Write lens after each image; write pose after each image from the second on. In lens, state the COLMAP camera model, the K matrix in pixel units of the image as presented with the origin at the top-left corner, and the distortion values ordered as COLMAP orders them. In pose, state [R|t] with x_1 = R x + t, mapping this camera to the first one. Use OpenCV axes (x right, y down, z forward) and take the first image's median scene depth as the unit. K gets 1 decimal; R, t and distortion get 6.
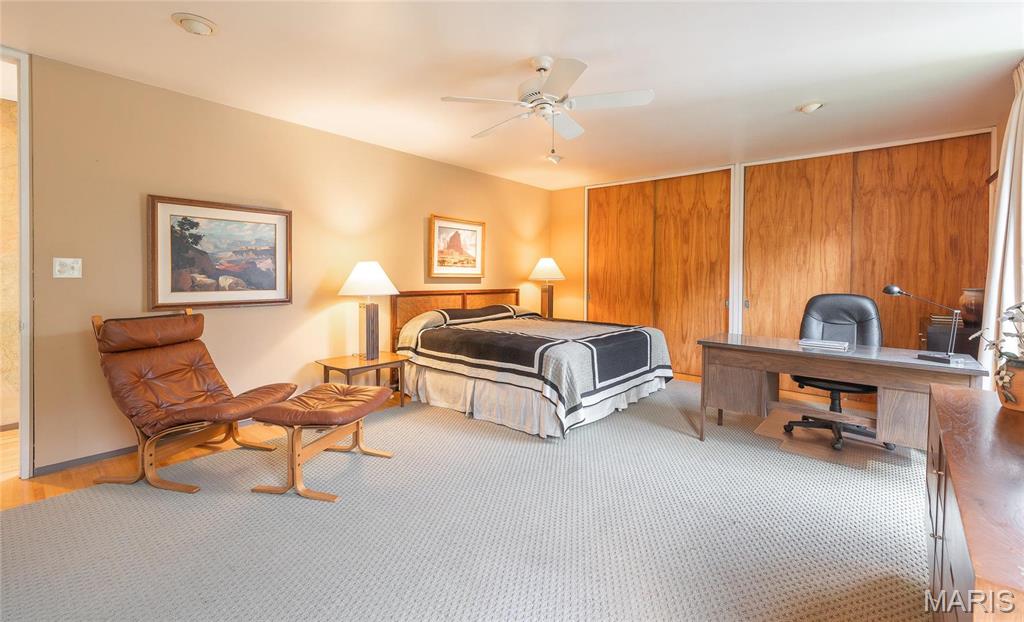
lens RADIAL K [[432.0, 0, 511.8], [0, 432.0, 282.3], [0, 0, 1]] dist [-0.000820, 0.000041]
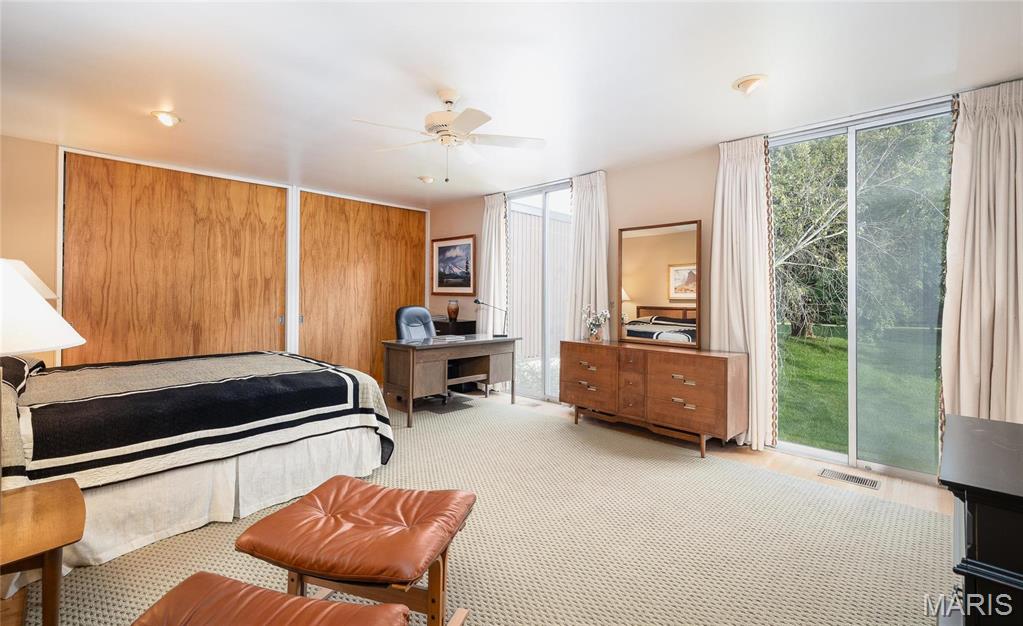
lens RADIAL K [[460.7, 0, 512.8], [0, 460.7, 290.0], [0, 0, 1]] dist [-0.000025, 0.000010]
pose [[0.041310, 0.003859, 0.999139, -0.552792], [0.009157, 0.999949, -0.004241, -0.012336], [-0.999104, 0.009324, 0.041273, 0.414289]]
